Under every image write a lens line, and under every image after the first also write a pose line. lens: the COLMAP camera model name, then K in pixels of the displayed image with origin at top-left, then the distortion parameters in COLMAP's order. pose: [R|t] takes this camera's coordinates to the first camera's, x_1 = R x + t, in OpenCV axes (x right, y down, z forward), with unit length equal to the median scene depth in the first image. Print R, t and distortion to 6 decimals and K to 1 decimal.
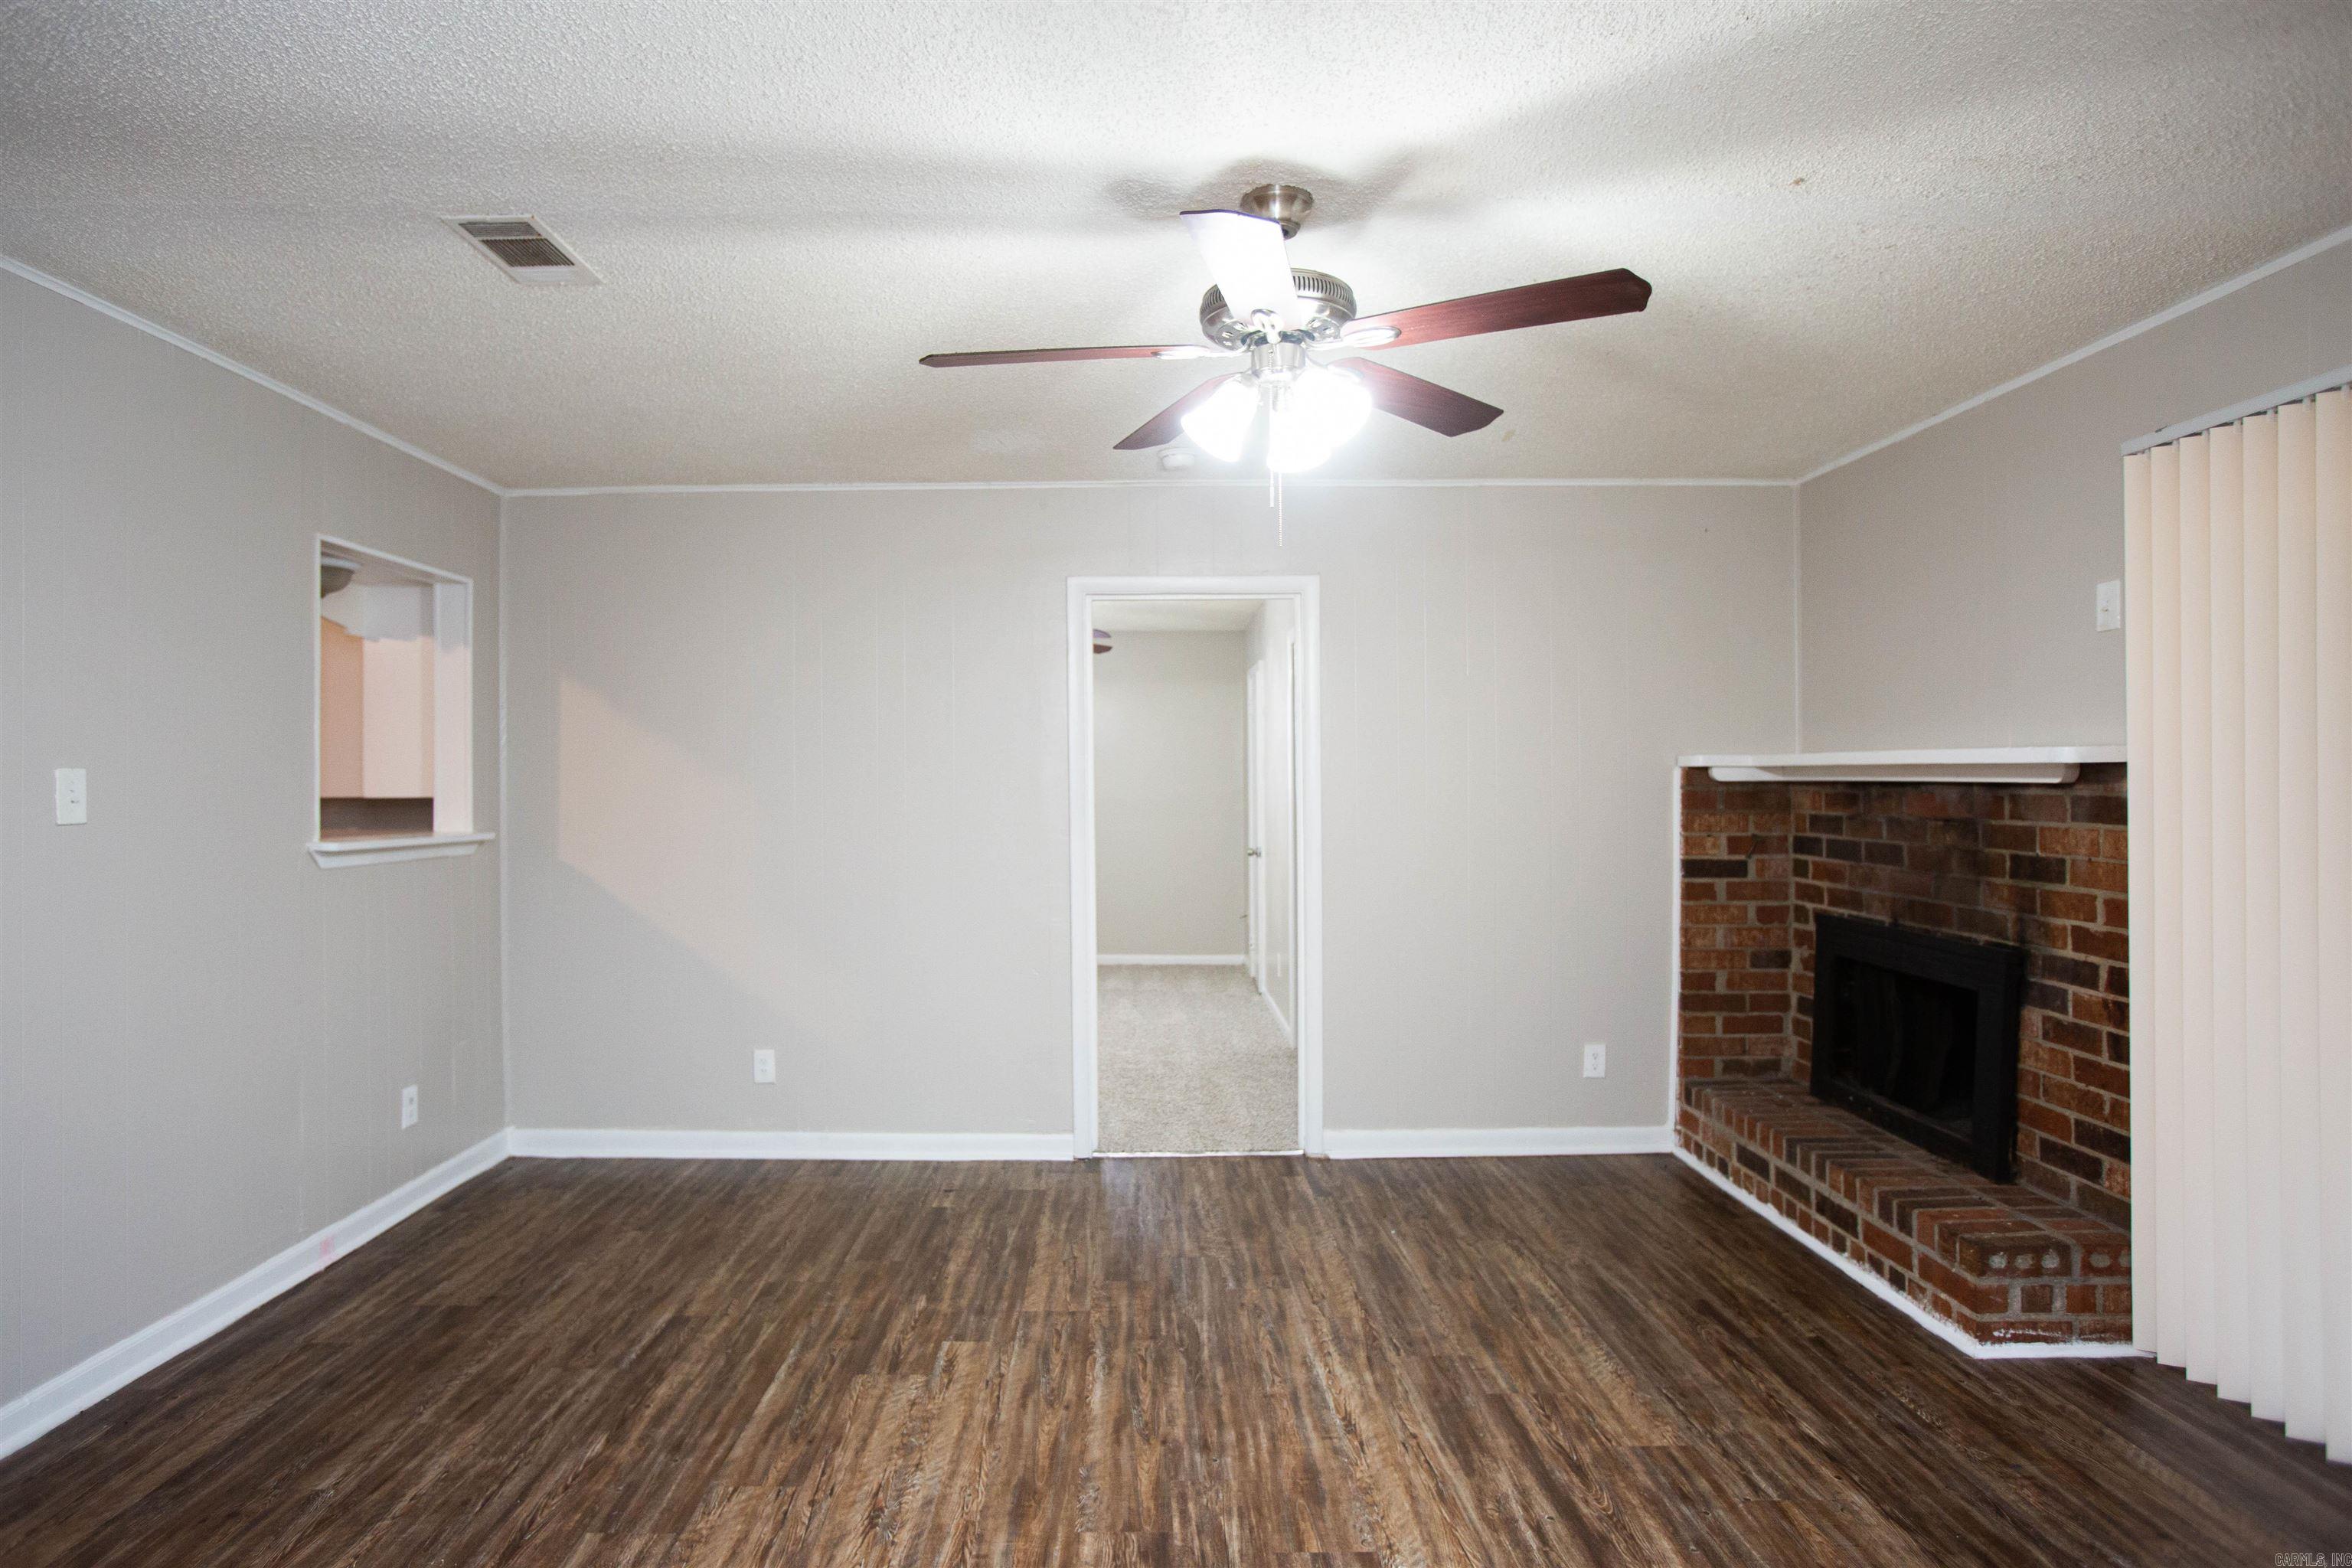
lens RADIAL K [[1333.7, 0, 1176.0], [0, 1333.7, 784.0], [0, 0, 1]] dist [-0.001289, -0.000165]
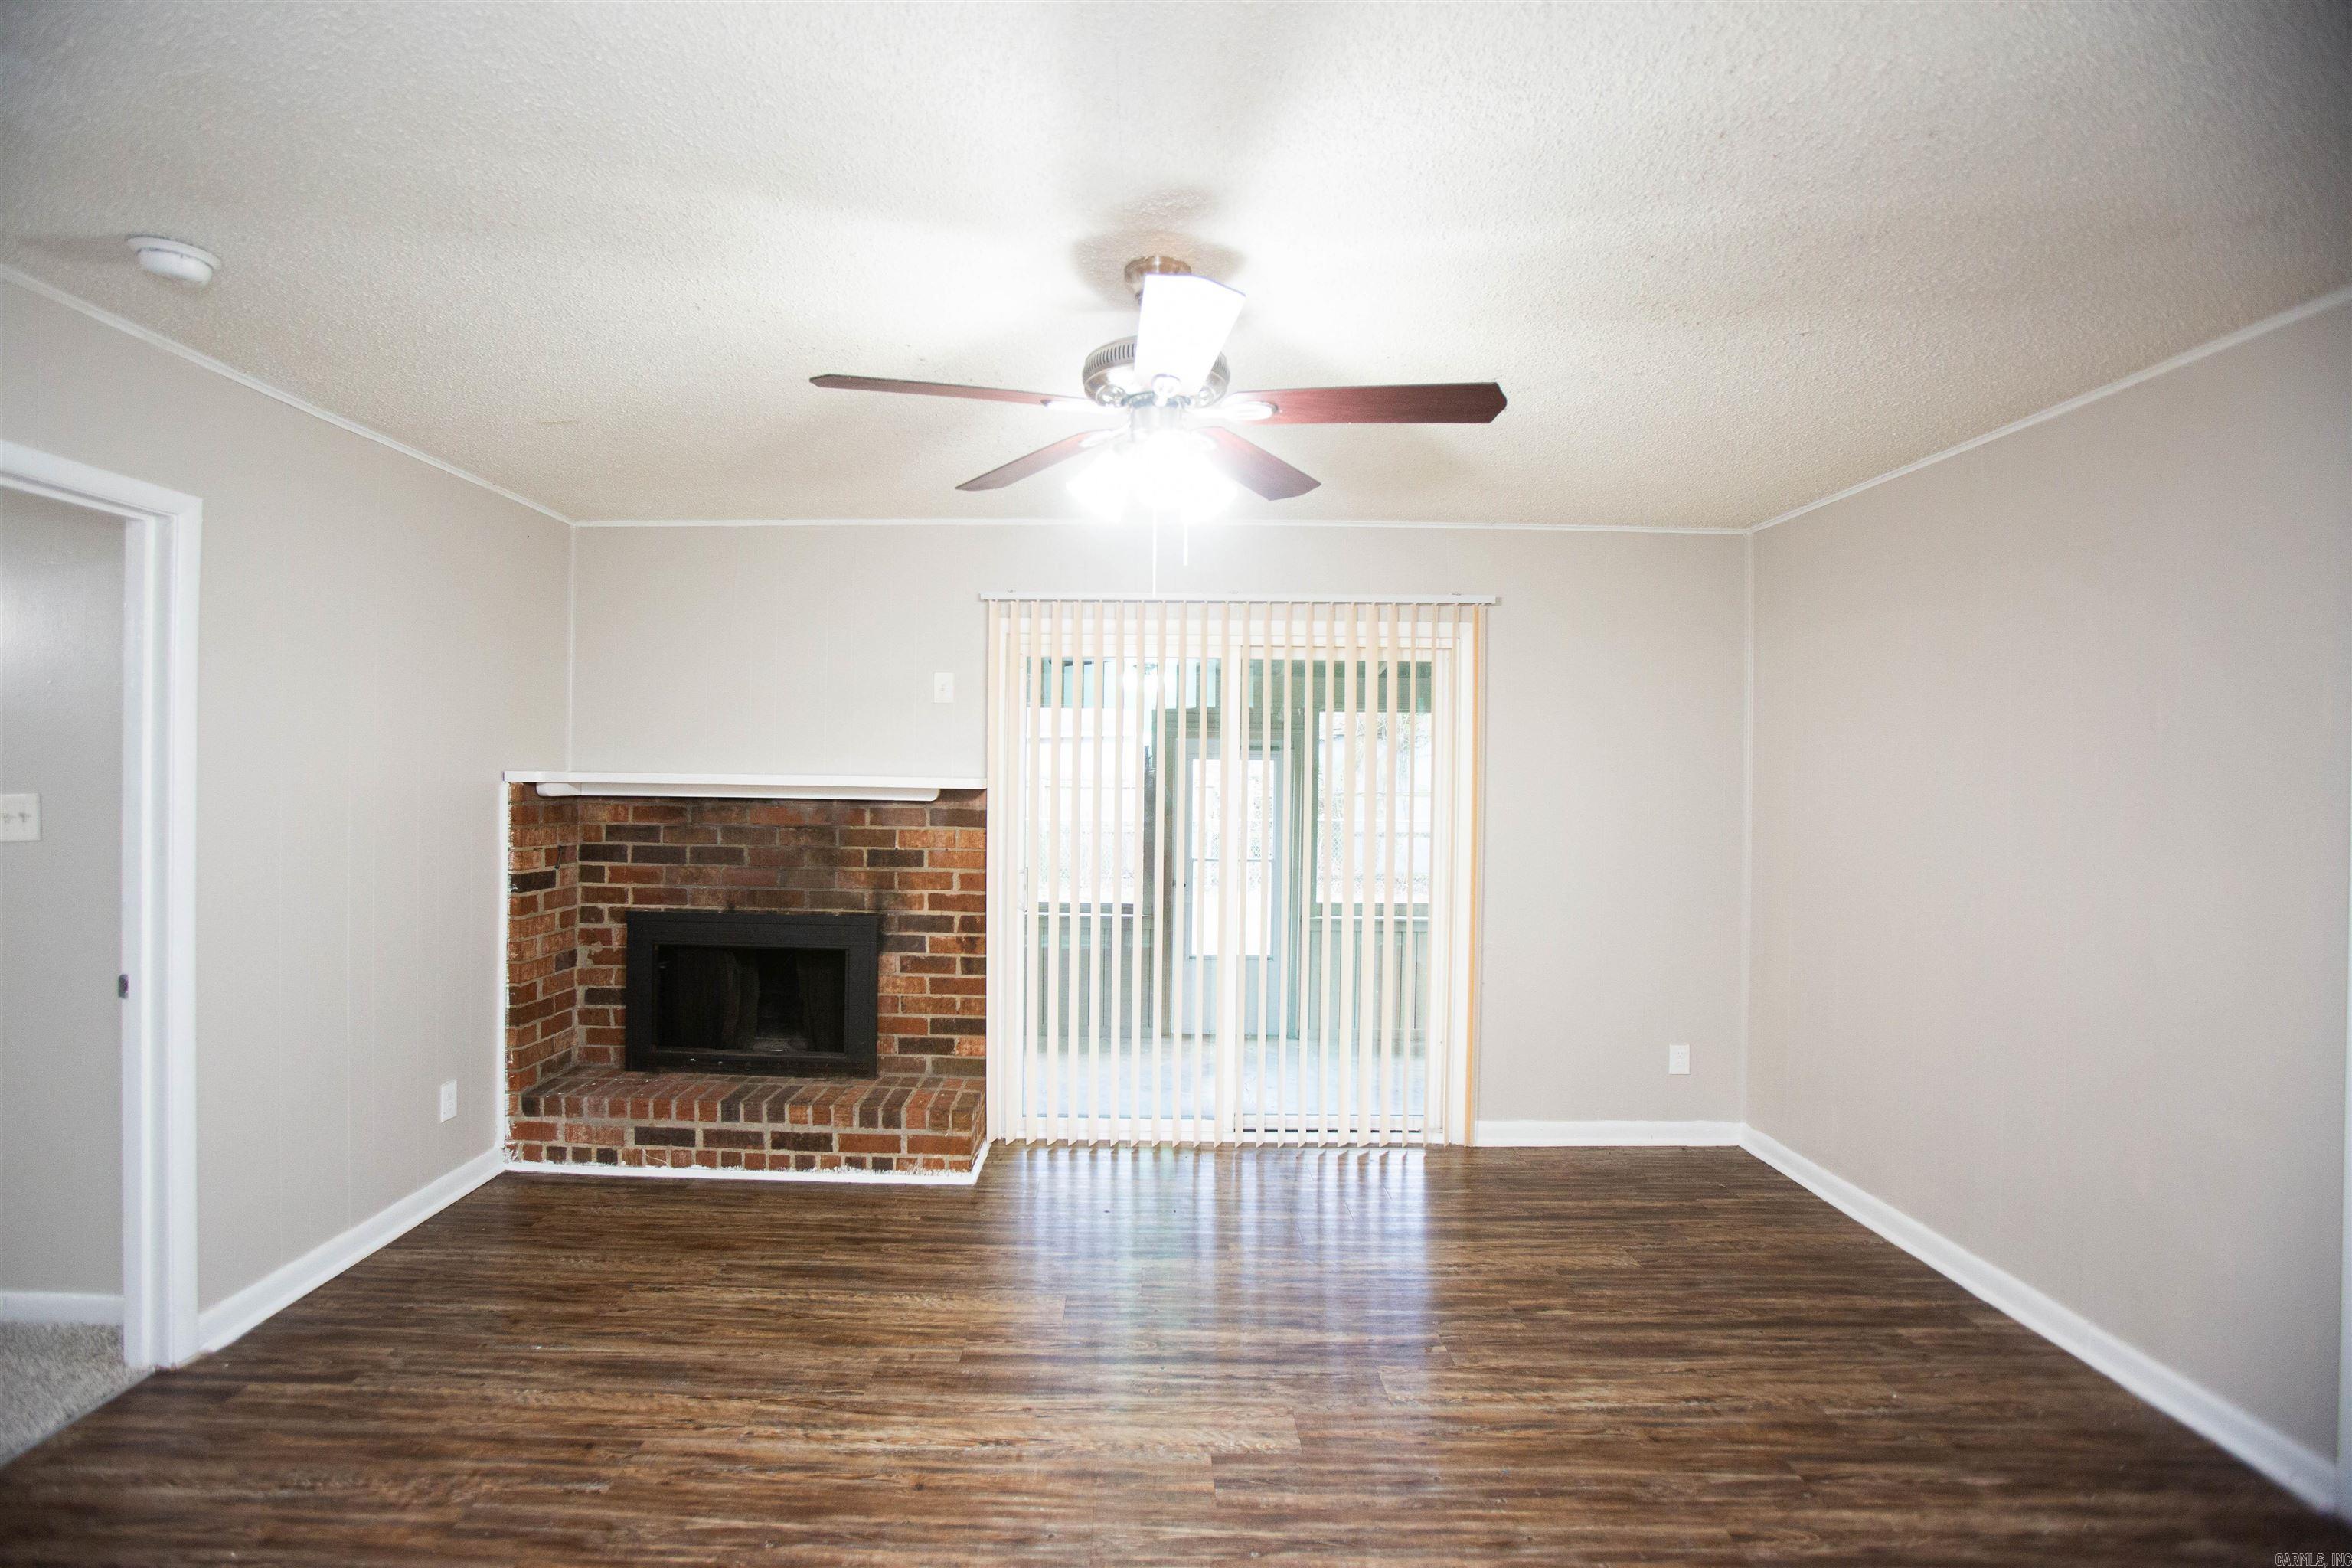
lens RADIAL K [[1092.3, 0, 1123.8], [0, 1092.3, 781.6], [0, 0, 1]] dist [-0.081727, 0.033766]
pose [[0.034838, 0.002465, 0.999390, -0.516914], [-0.008983, 0.999957, -0.002153, -0.019851], [-0.999353, -0.008903, 0.034859, 0.663465]]
